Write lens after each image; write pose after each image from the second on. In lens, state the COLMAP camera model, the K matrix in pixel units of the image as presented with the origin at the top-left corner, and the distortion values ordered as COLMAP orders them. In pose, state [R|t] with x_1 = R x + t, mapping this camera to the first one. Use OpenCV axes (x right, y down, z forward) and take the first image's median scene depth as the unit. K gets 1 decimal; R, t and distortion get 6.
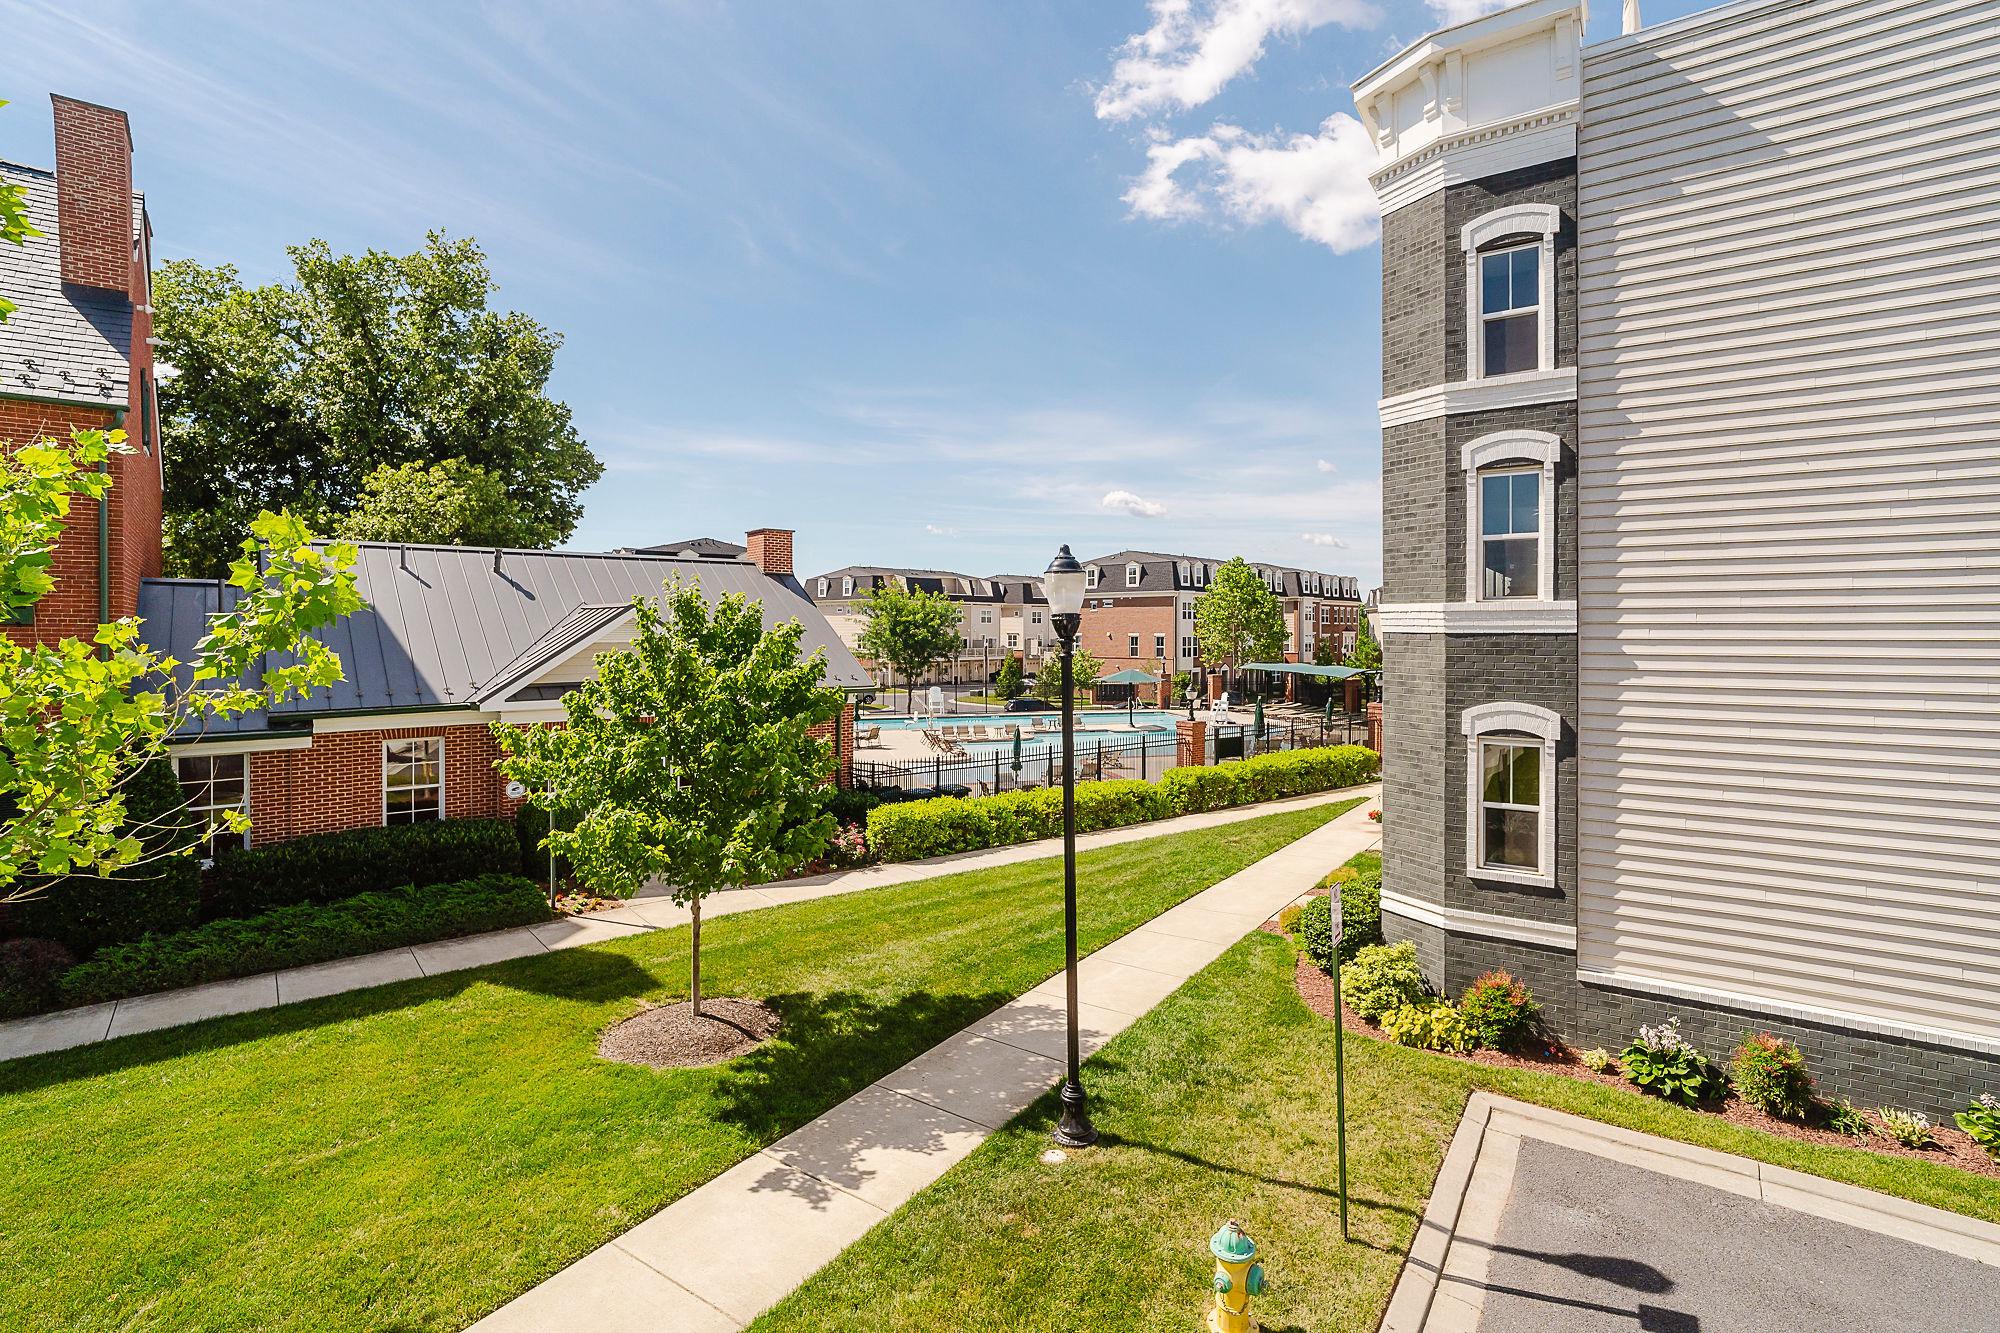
lens RADIAL K [[971.2, 0, 1007.2], [0, 971.2, 673.7], [0, 0, 1]] dist [-0.001947, 0.000549]
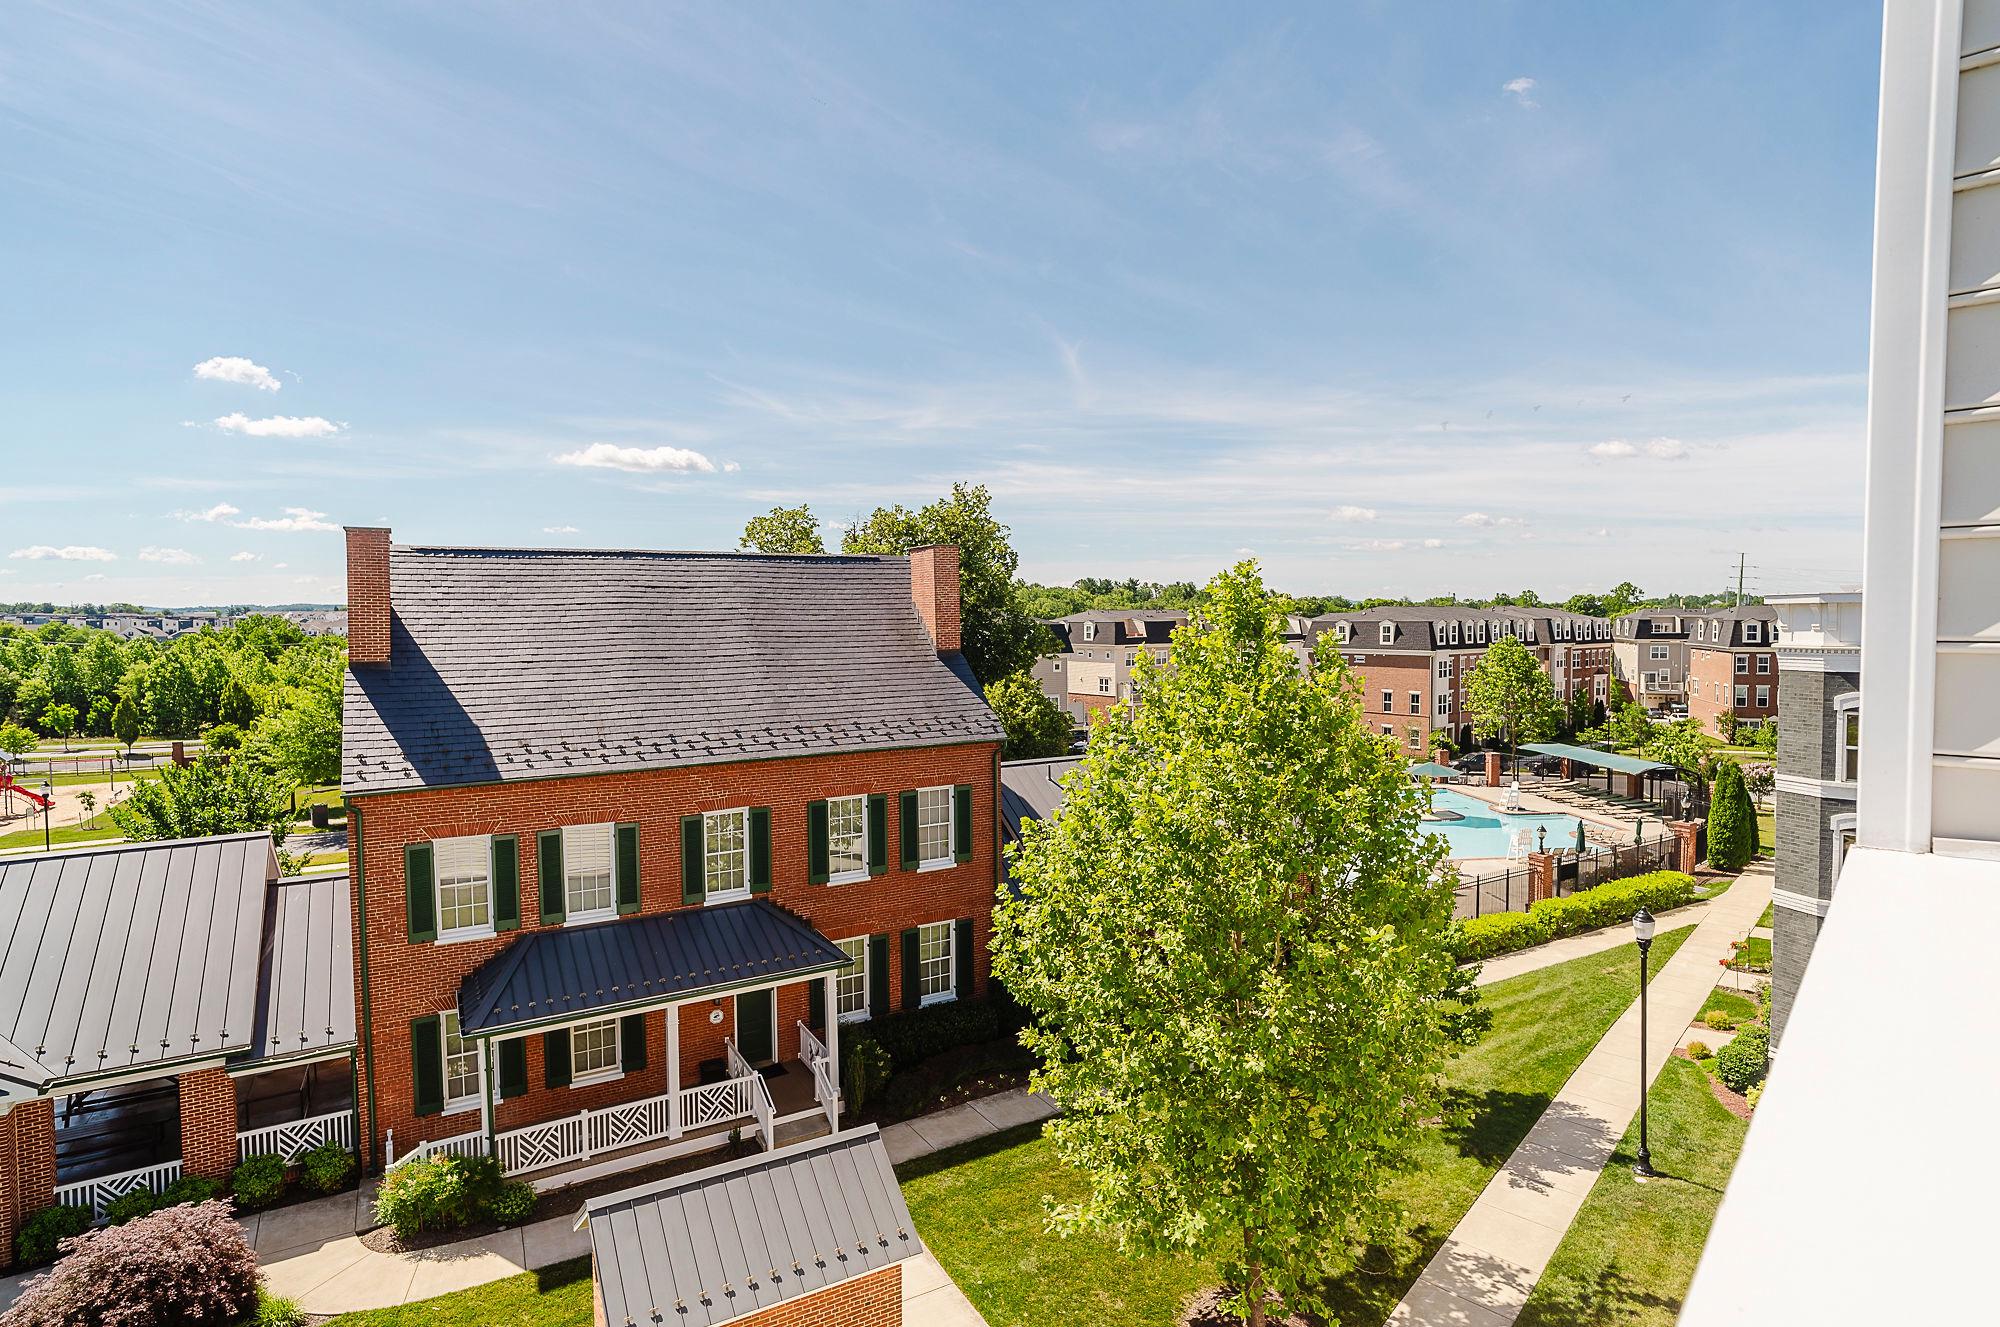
lens RADIAL K [[1036.8, 0, 1000.4], [0, 1036.8, 700.8], [0, 0, 1]] dist [-0.001593, -0.000052]
pose [[0.988099, 0.003812, -0.153774, -0.110748], [0.002186, 0.999244, 0.038823, -0.075188], [0.153806, -0.038697, 0.987343, -0.164853]]
